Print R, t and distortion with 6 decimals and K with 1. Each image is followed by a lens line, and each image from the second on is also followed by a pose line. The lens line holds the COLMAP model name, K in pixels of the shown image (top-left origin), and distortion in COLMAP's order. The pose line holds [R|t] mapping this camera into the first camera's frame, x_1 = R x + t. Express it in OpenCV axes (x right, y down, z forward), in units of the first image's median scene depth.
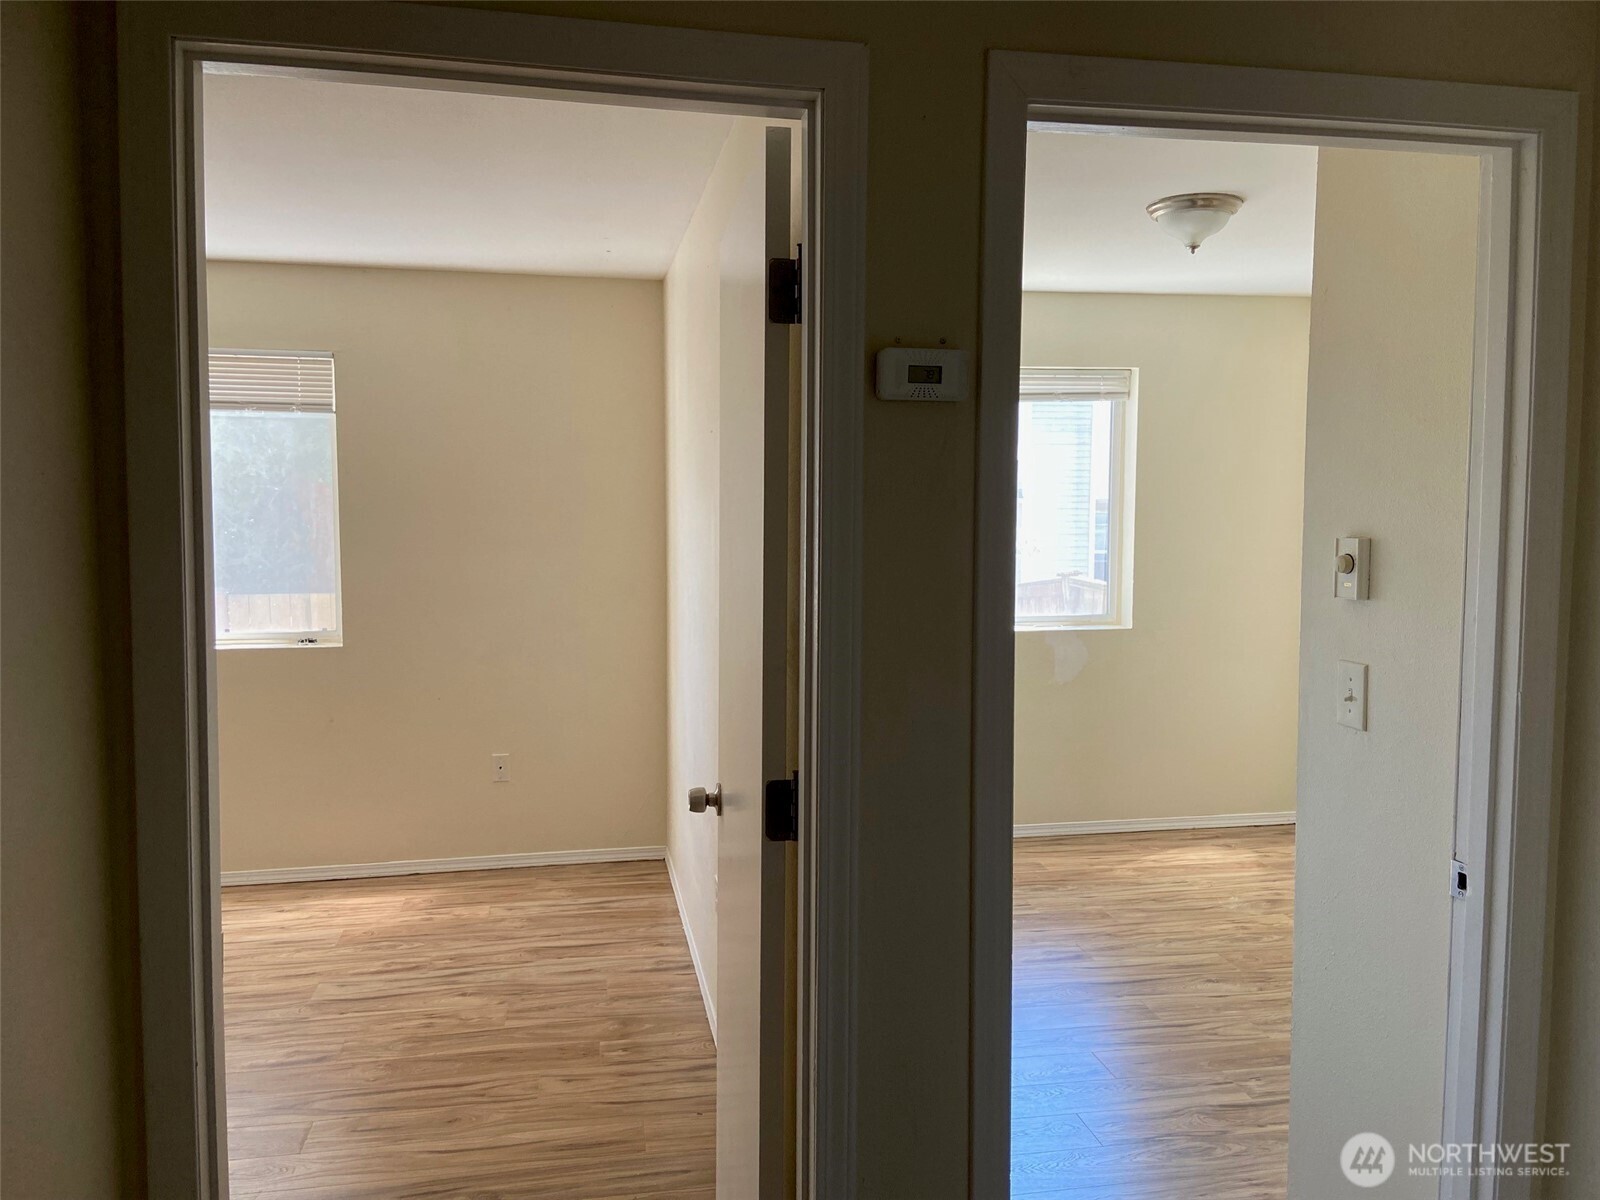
lens RADIAL K [[1214.1, 0, 790.4], [0, 1214.1, 584.6], [0, 0, 1]] dist [0.049429, -0.074386]
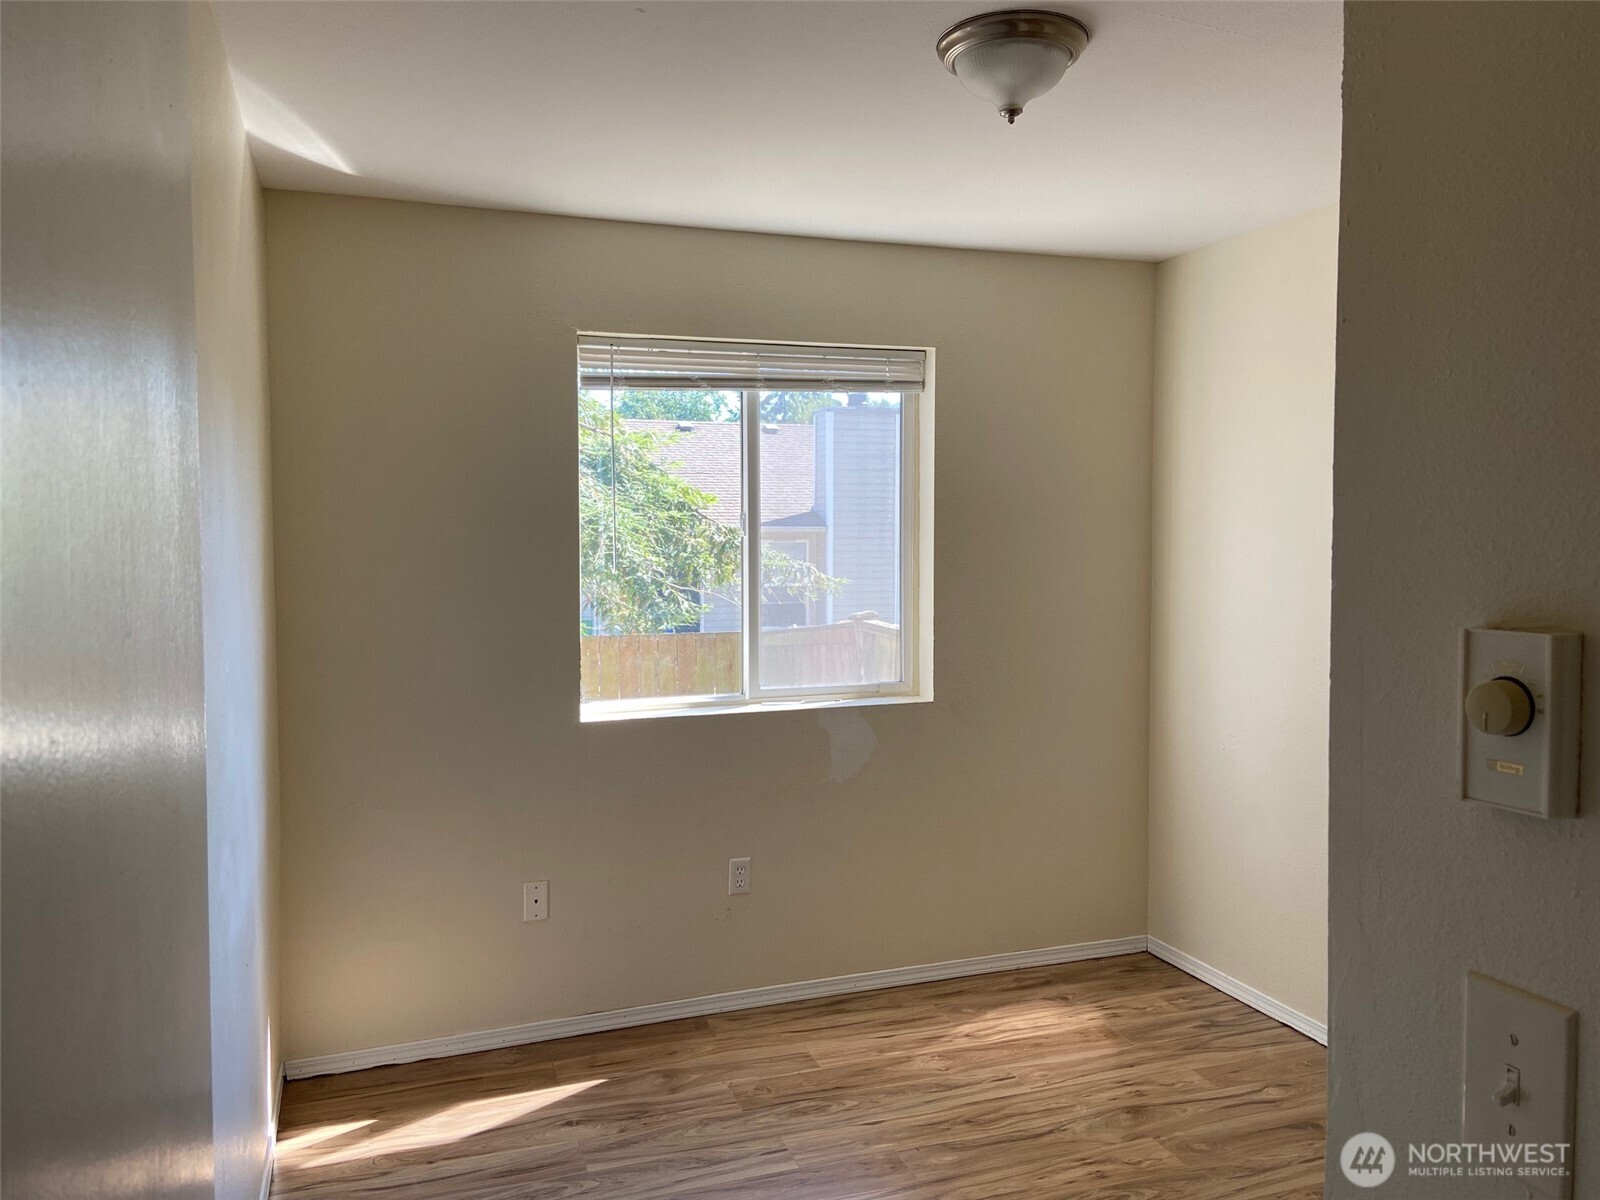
lens RADIAL K [[1214.1, 0, 809.4], [0, 1214.1, 601.9], [0, 0, 1]] dist [0.049429, -0.074386]
pose [[0.986167, -0.014589, 0.165112, 1.446058], [0.016304, 0.999826, -0.009033, -0.316425], [-0.164952, 0.011600, 0.986233, 4.812744]]
